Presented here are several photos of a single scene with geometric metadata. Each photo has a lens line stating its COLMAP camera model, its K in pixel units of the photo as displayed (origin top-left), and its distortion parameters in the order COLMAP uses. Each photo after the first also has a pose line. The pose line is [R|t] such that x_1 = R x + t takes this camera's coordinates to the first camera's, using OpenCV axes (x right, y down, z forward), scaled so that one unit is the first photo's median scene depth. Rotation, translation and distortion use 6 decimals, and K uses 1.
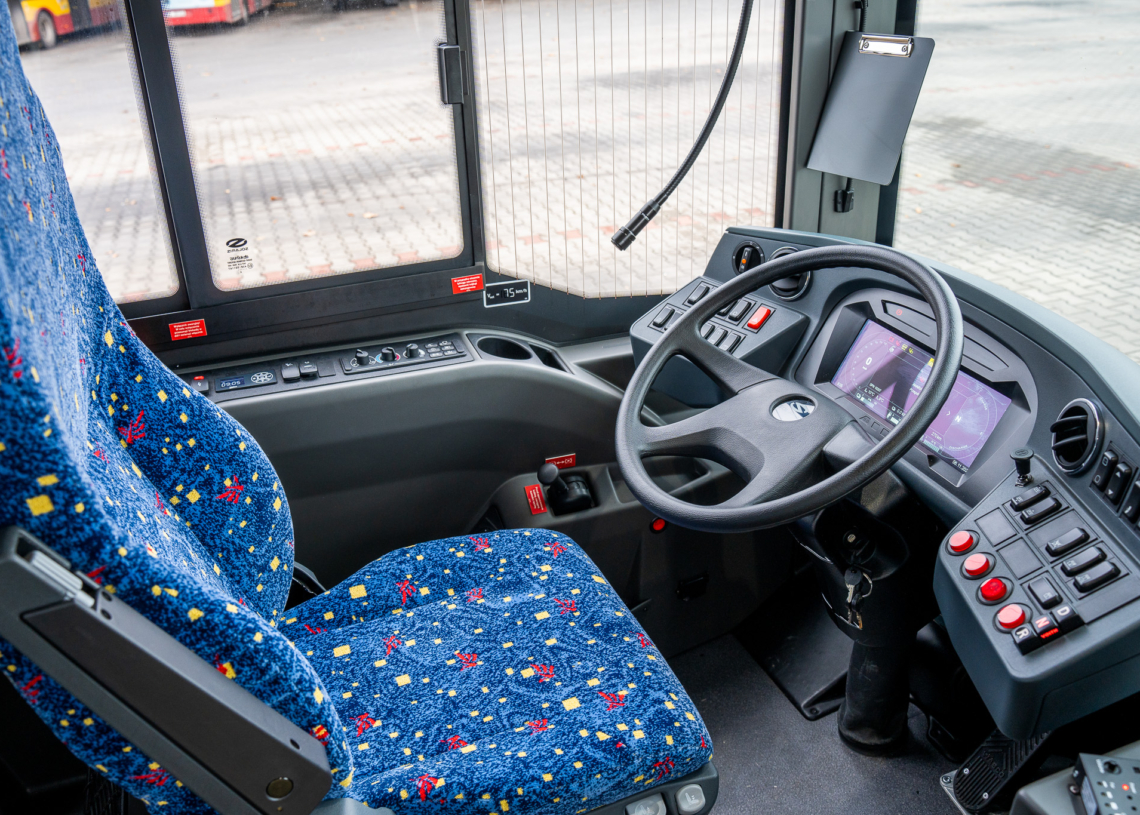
lens RADIAL K [[984.8, 0, 576.1], [0, 984.8, 403.8], [0, 0, 1]] dist [-0.064011, 0.014662]
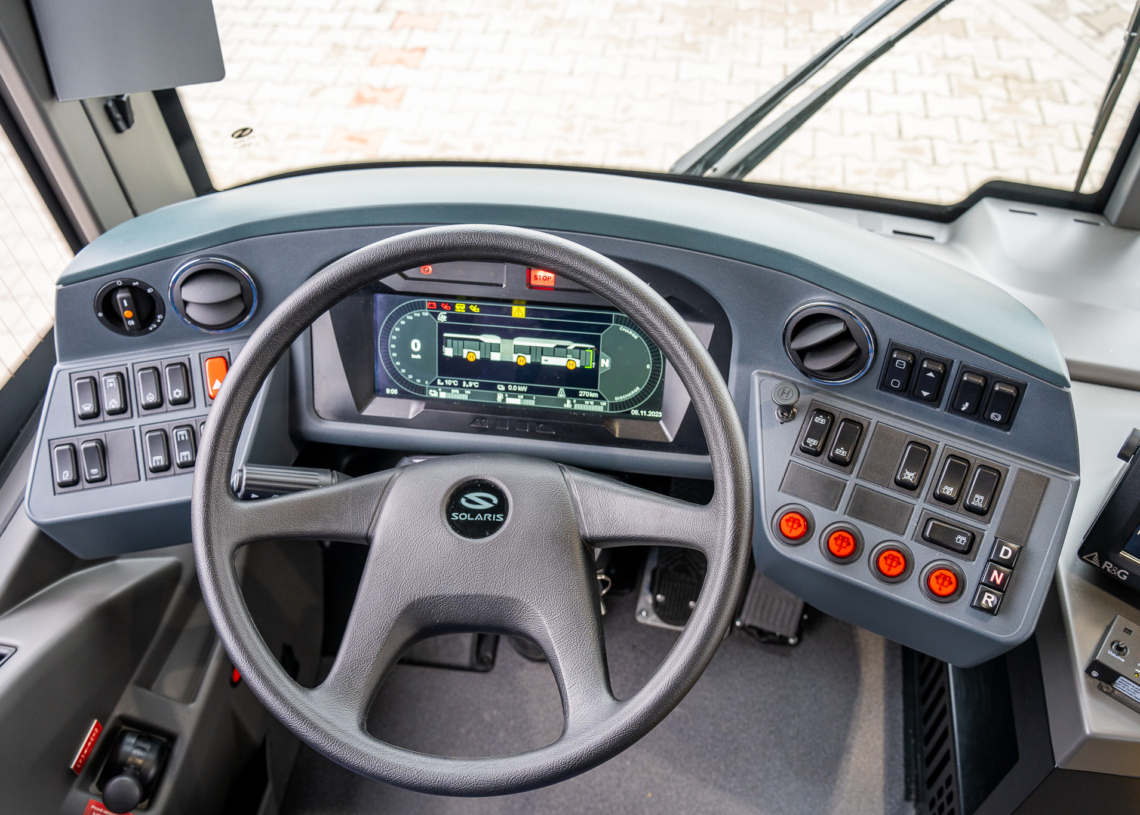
lens RADIAL K [[984.8, 0, 569.4], [0, 984.8, 412.0], [0, 0, 1]] dist [-0.064011, 0.014662]
pose [[0.491754, -0.666808, 0.559951, -0.078853], [0.412185, 0.744729, 0.524863, -0.353161], [-0.766995, -0.027300, 0.641072, 0.489382]]
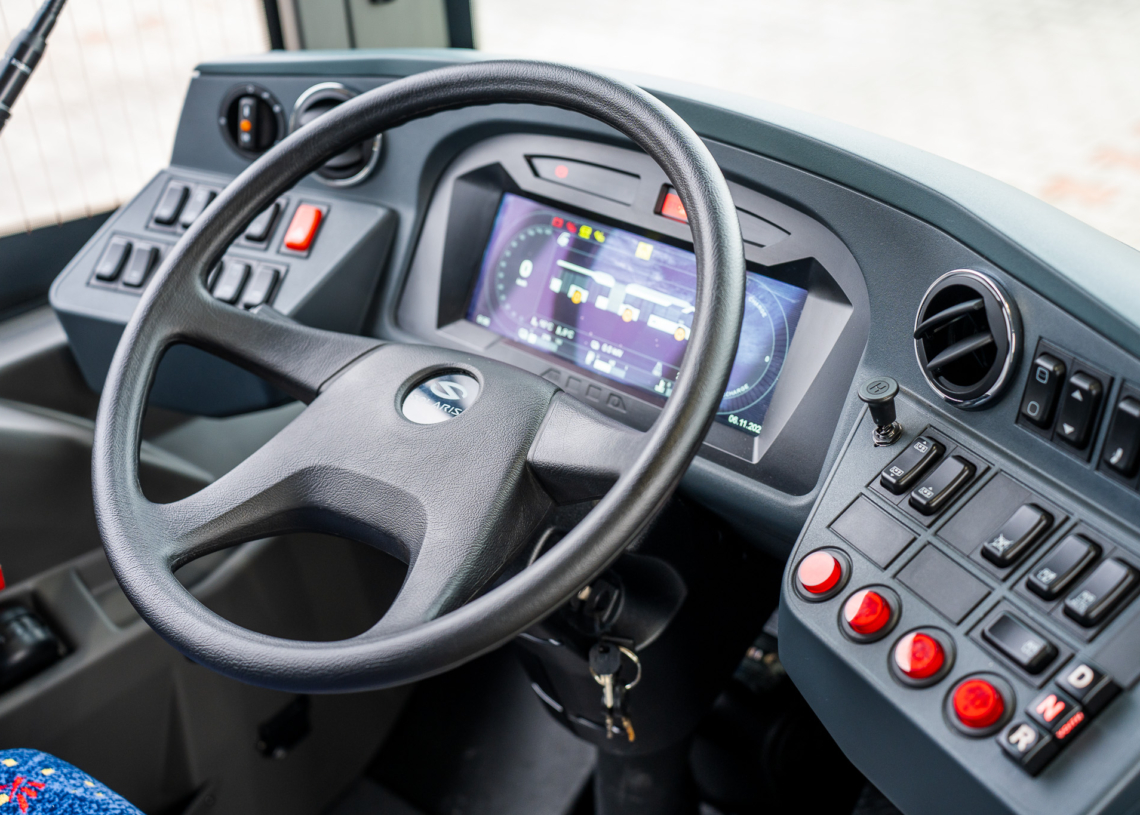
lens RADIAL K [[1485.2, 0, 572.3], [0, 1485.2, 407.3], [0, 0, 1]] dist [0.159510, 0.000000]
pose [[0.890482, -0.248300, 0.381300, -0.019922], [0.223790, 0.968621, 0.108125, -0.056098], [-0.396182, -0.010952, 0.918106, 0.227926]]
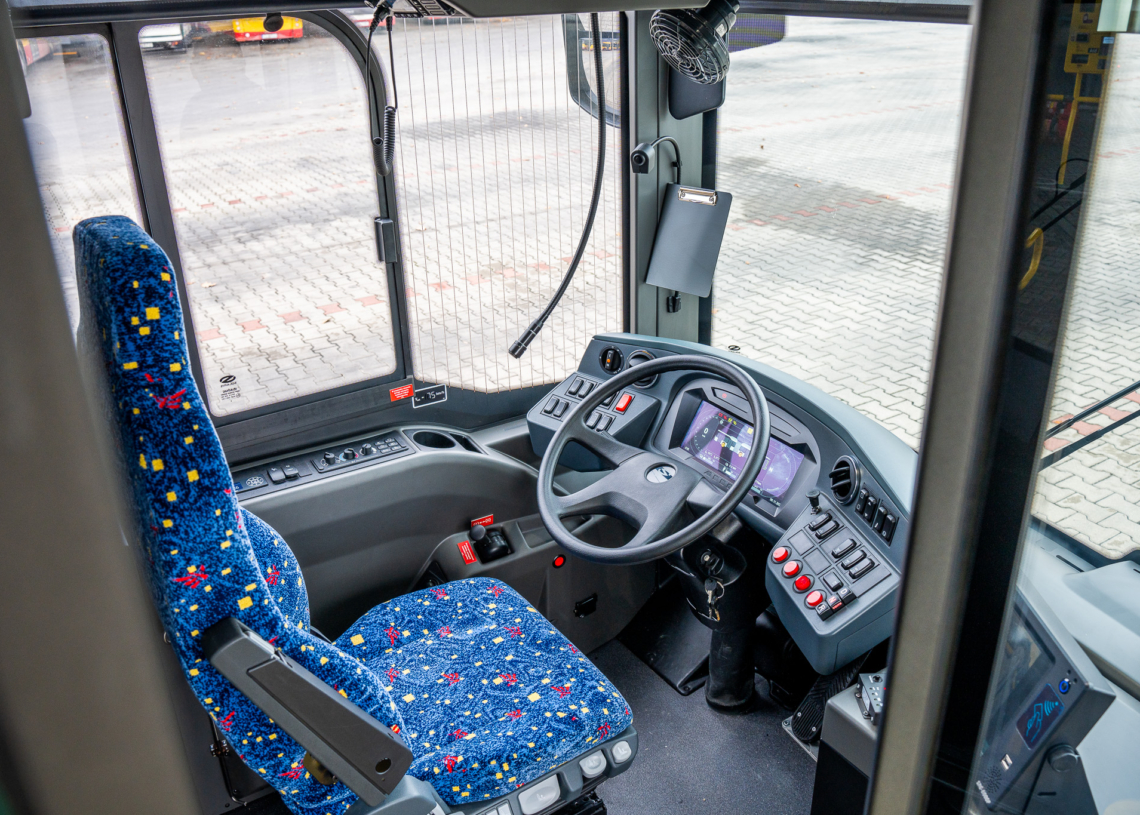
lens RADIAL K [[984.8, 0, 592.6], [0, 984.8, 418.6], [0, 0, 1]] dist [-0.064011, 0.014662]
pose [[0.976355, -0.086428, 0.198142, -0.146986], [0.088772, 0.996048, -0.002960, -0.075354], [-0.197103, 0.020479, 0.980169, -0.373179]]
